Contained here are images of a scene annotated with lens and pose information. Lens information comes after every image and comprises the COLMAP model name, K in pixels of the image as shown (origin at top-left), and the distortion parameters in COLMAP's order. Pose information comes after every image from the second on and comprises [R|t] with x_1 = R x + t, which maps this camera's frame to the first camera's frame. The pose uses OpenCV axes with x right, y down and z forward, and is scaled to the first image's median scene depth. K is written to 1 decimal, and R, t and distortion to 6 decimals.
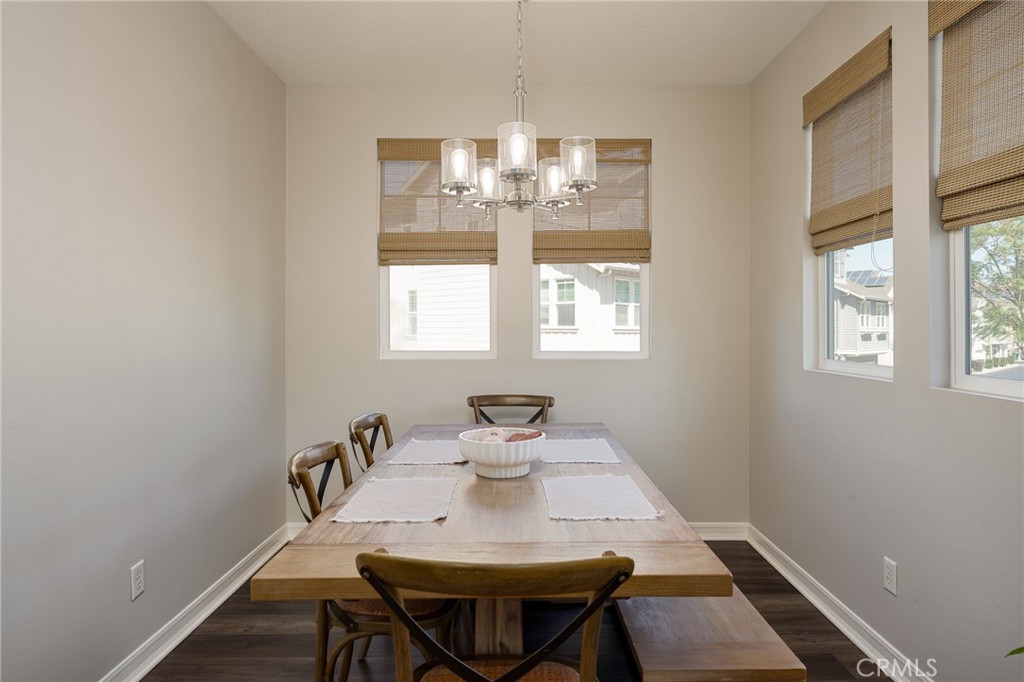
lens RADIAL K [[623.6, 0, 532.0], [0, 623.6, 323.1], [0, 0, 1]] dist [0.006657, 0.000820]
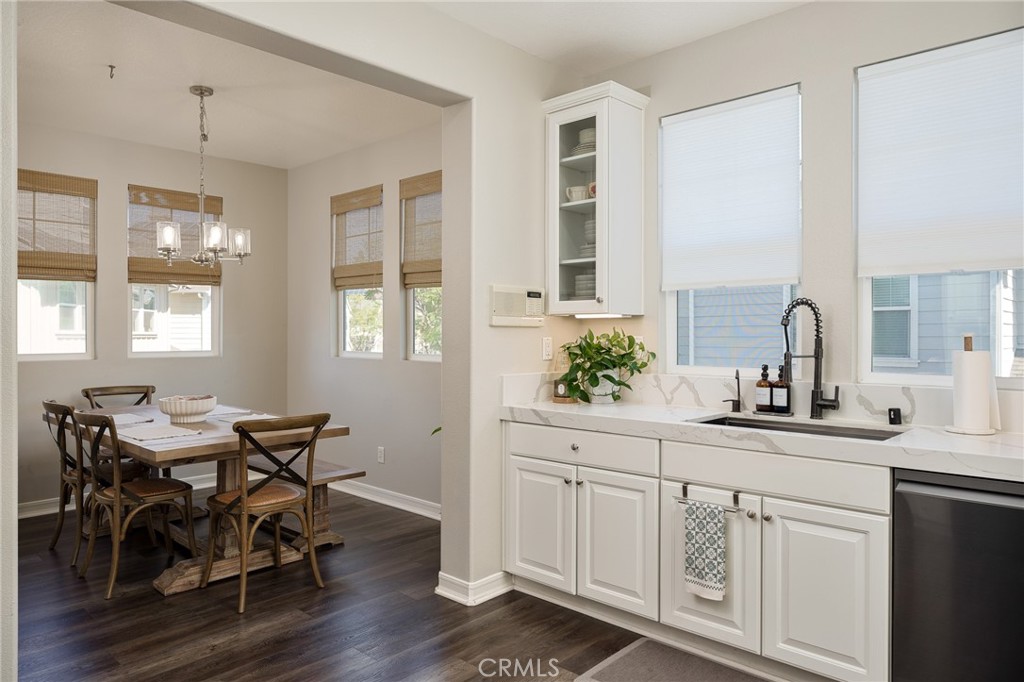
lens RADIAL K [[696.3, 0, 509.9], [0, 696.3, 334.8], [0, 0, 1]] dist [0.002045, -0.000229]
pose [[0.706858, -0.005551, 0.707334, -0.476562], [-0.003372, 0.999931, 0.011216, -0.009381], [-0.707348, -0.010313, 0.706791, -0.581454]]
